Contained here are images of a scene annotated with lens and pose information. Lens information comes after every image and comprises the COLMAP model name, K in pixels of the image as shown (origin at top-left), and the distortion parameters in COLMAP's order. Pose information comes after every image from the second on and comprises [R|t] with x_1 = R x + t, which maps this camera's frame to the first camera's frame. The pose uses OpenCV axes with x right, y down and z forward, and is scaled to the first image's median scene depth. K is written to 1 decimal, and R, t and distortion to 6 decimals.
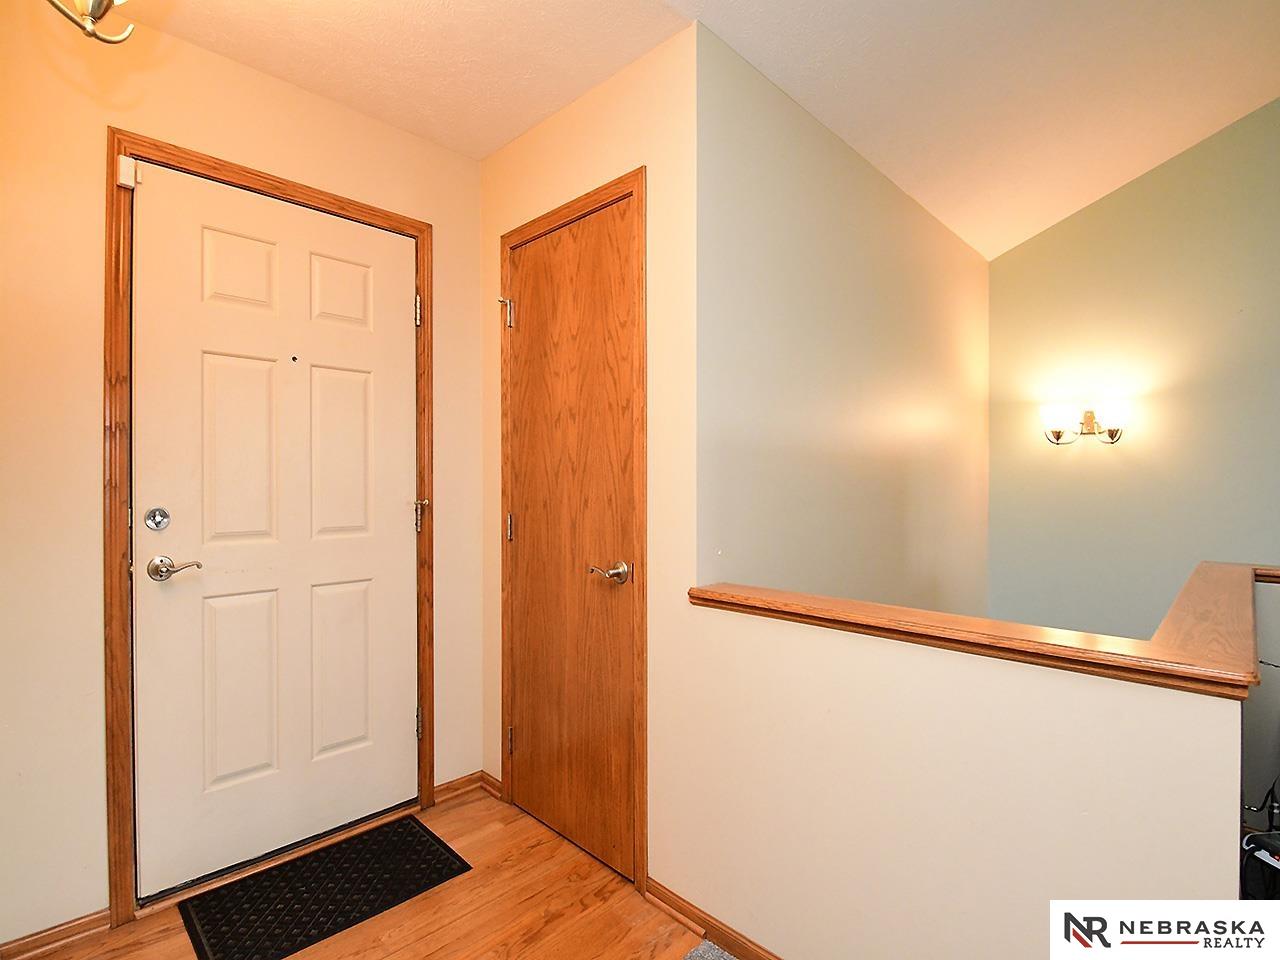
lens RADIAL K [[625.8, 0, 640.0], [0, 625.8, 480.0], [0, 0, 1]] dist [0.022246, -0.019978]
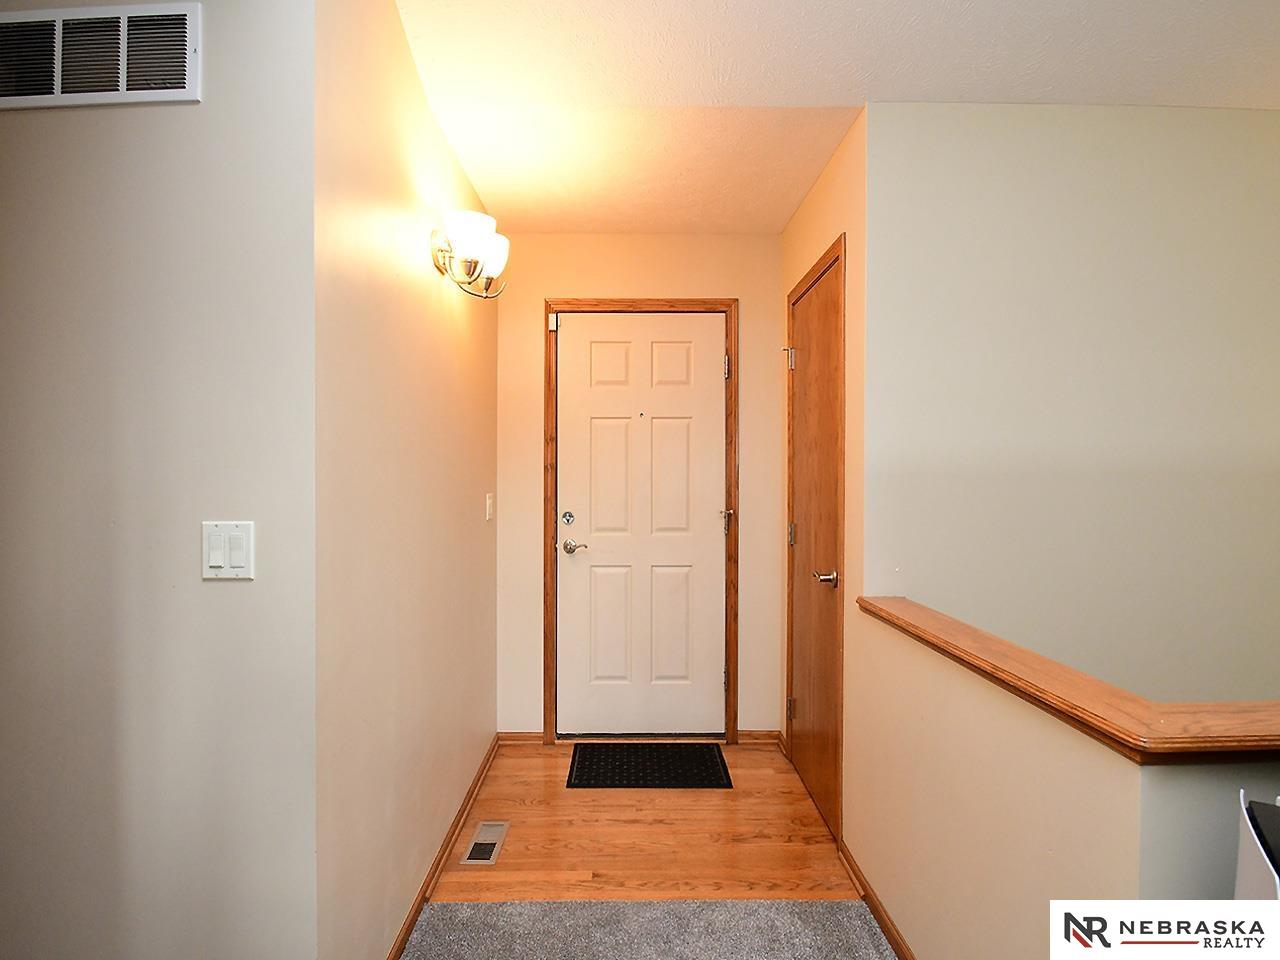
lens RADIAL K [[647.4, 0, 640.0], [0, 647.4, 480.0], [0, 0, 1]] dist [0.020023, -0.000126]
pose [[0.718062, 0.000899, -0.695979, 0.554877], [0.001901, 0.999993, 0.003253, -0.043069], [0.695977, -0.003659, 0.718055, -0.128212]]
